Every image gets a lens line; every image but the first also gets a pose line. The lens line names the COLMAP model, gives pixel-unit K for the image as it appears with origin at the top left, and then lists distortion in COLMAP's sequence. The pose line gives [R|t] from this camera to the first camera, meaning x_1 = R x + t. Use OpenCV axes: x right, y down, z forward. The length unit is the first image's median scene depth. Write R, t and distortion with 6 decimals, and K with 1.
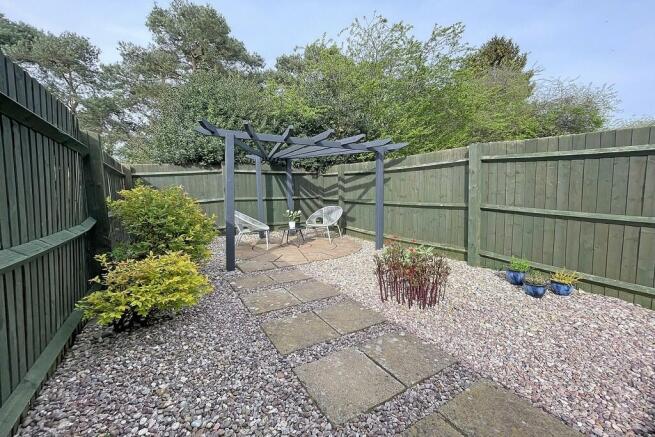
lens RADIAL K [[254.4, 0, 328.9], [0, 254.4, 227.6], [0, 0, 1]] dist [-0.000243, -0.000260]
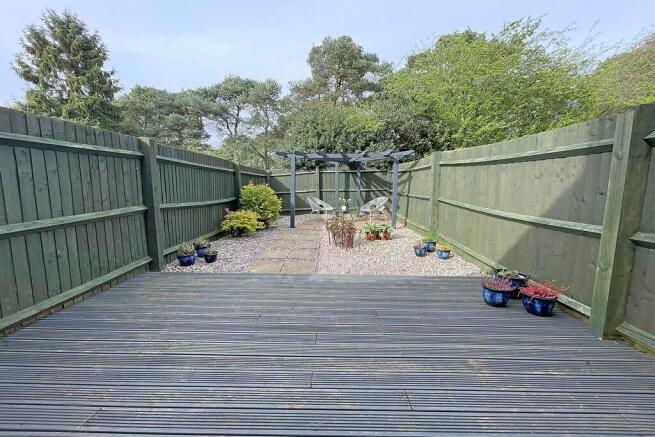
lens RADIAL K [[254.4, 0, 328.9], [0, 254.4, 227.6], [0, 0, 1]] dist [-0.000243, -0.000260]
pose [[0.840518, 0.094404, -0.533496, 0.422719], [-0.075690, 0.995506, 0.056909, 0.017232], [0.536471, -0.007453, 0.843886, -0.223902]]
